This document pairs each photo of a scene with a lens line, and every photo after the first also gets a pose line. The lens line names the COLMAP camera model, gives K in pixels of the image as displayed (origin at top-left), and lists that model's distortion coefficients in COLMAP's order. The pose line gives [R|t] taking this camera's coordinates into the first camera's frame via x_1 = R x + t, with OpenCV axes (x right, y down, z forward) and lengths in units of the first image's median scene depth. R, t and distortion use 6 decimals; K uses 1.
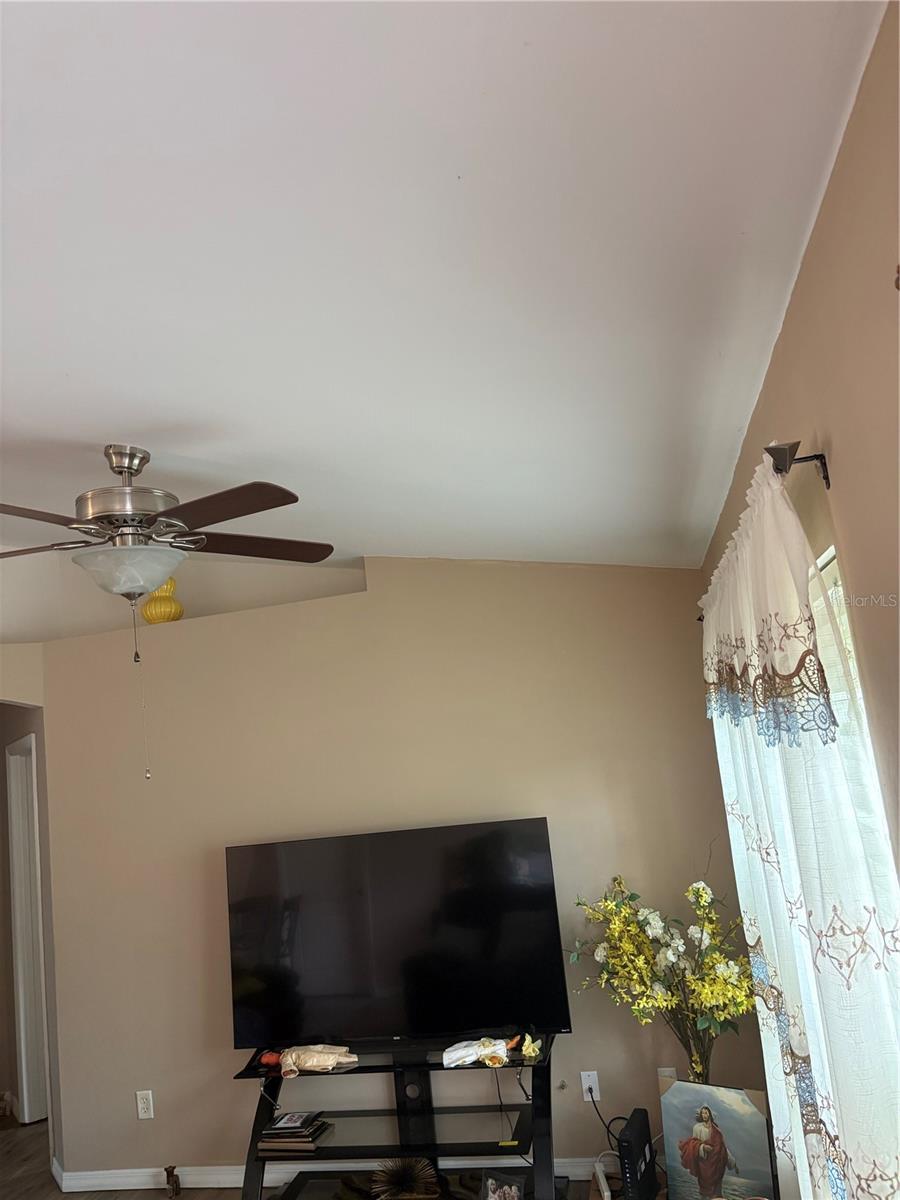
lens RADIAL K [[913.7, 0, 450.0], [0, 913.7, 600.0], [0, 0, 1]] dist [0.049714, -0.077258]
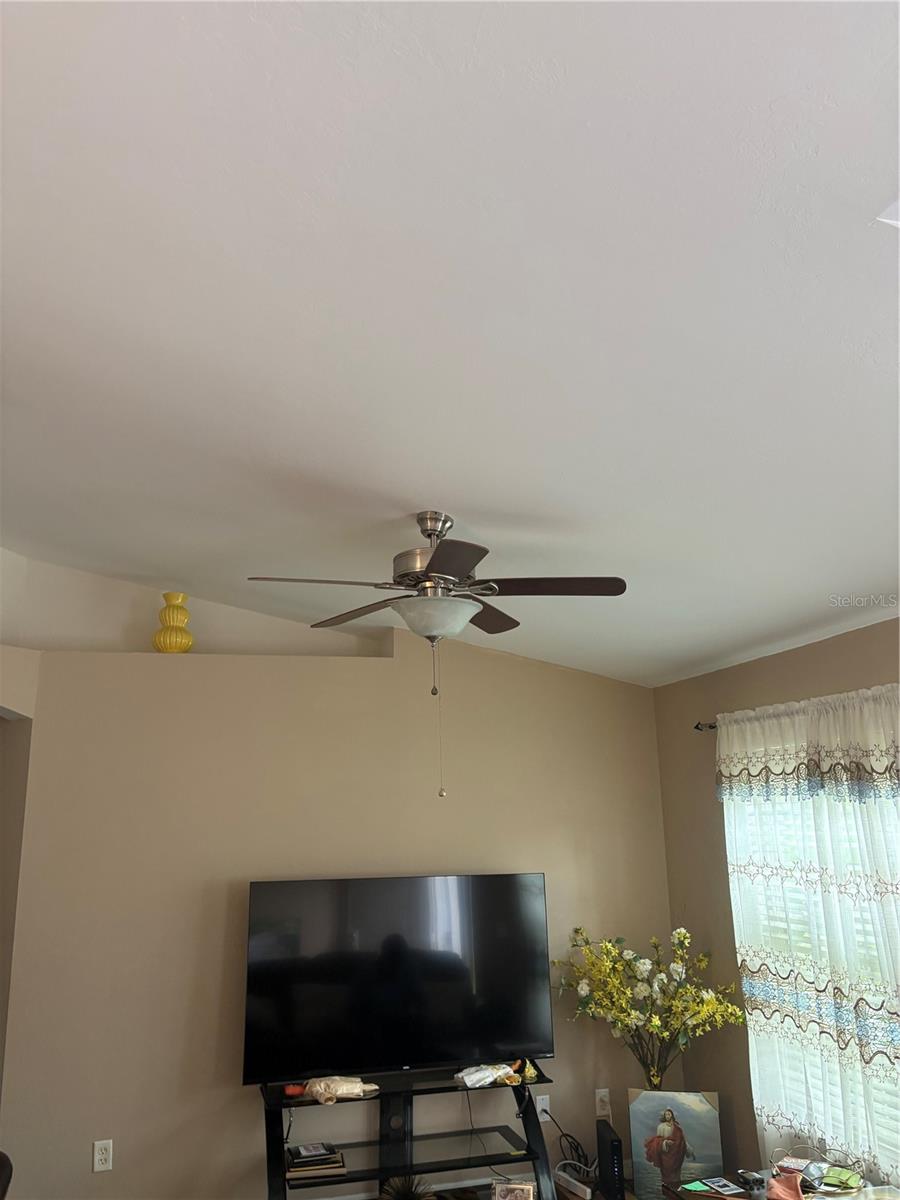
lens RADIAL K [[913.7, 0, 450.0], [0, 913.7, 600.0], [0, 0, 1]] dist [0.049714, -0.077258]
pose [[0.880393, 0.200710, 0.429679, -0.636634], [-0.153258, 0.977823, -0.142737, 0.084269], [-0.448799, 0.059813, 0.891629, -0.039604]]
